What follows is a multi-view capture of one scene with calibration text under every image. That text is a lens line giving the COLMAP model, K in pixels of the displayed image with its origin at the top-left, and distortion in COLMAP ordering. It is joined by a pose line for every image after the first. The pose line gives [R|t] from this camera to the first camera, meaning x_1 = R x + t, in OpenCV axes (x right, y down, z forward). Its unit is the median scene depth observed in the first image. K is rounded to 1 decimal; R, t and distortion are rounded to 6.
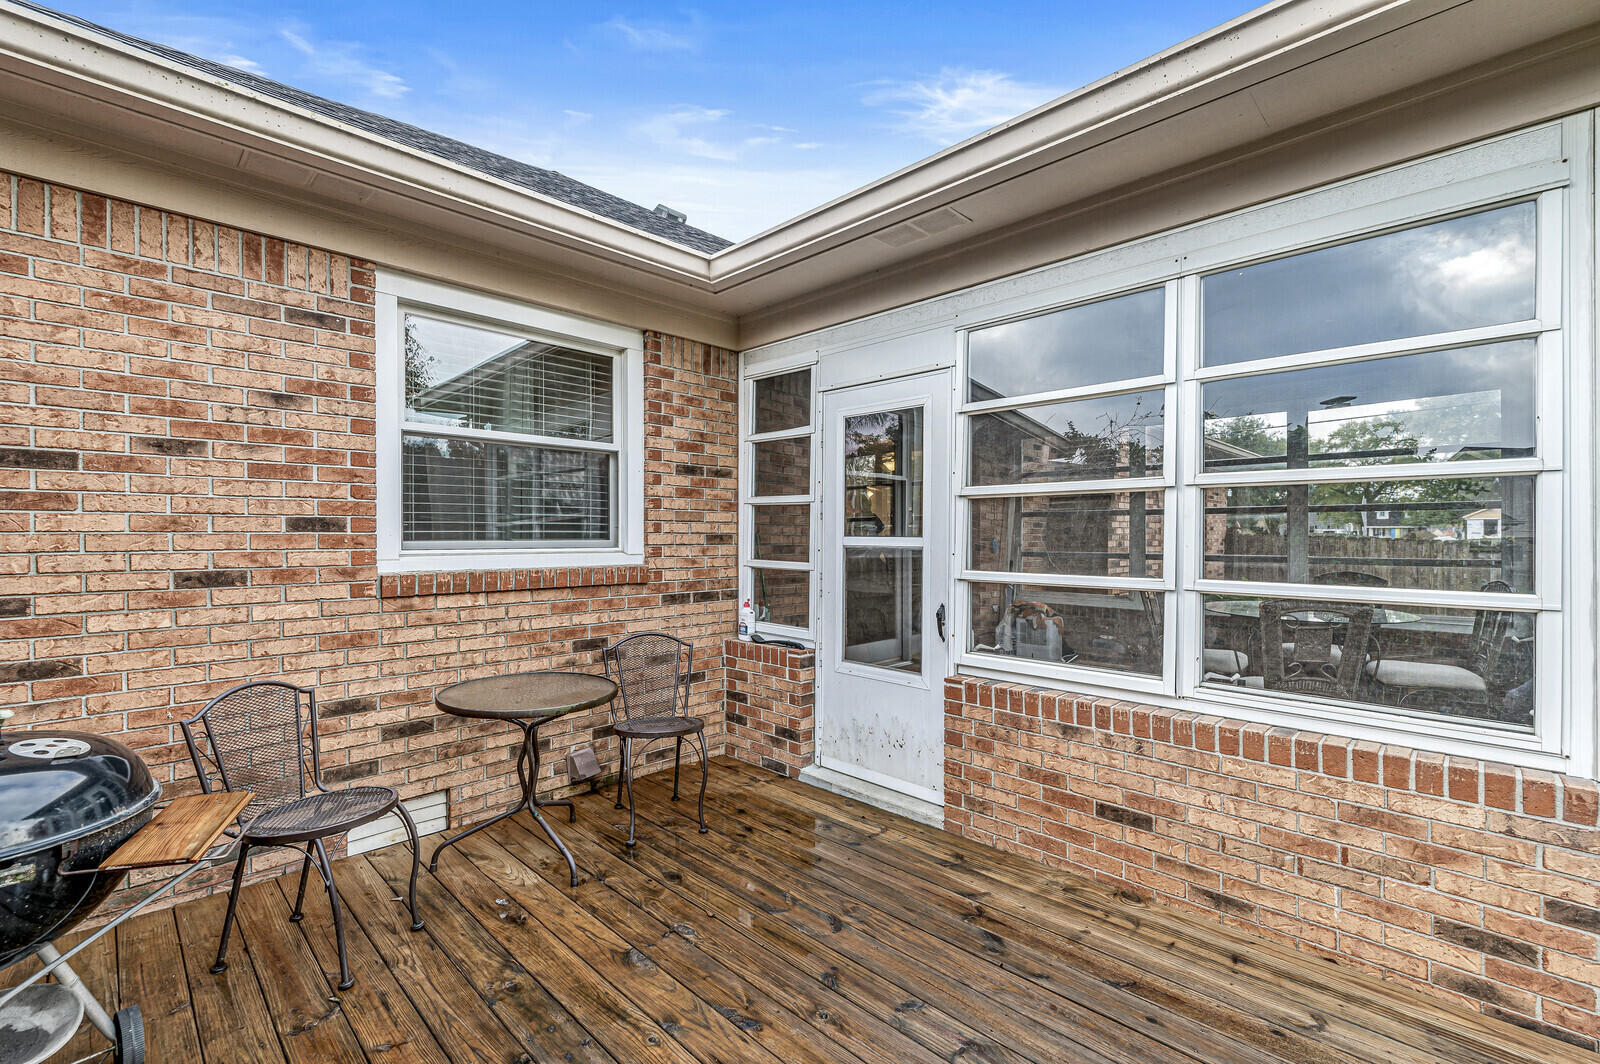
lens RADIAL K [[696.8, 0, 806.2], [0, 696.8, 538.3], [0, 0, 1]] dist [0.000931, -0.000422]
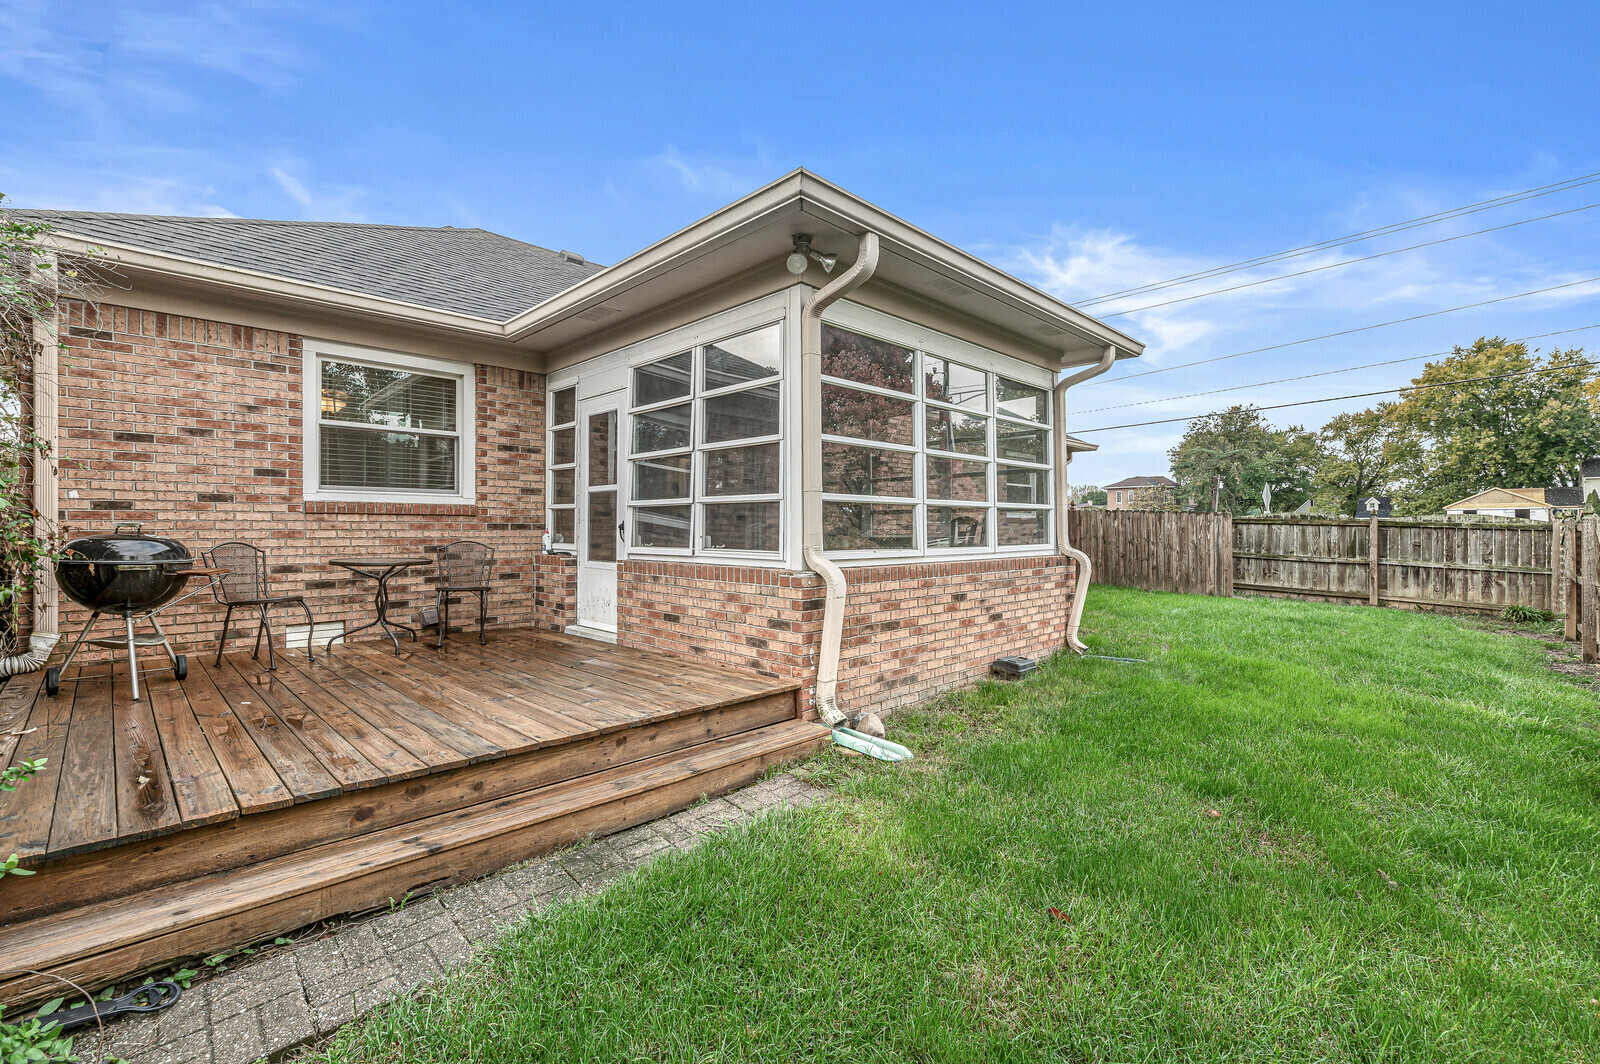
lens RADIAL K [[696.8, 0, 802.0], [0, 696.8, 528.0], [0, 0, 1]] dist [0.000931, -0.000422]
pose [[0.999917, -0.000679, -0.012849, 0.773245], [0.000602, 0.999982, -0.006022, 0.141307], [0.012853, 0.006014, 0.999899, -0.885180]]
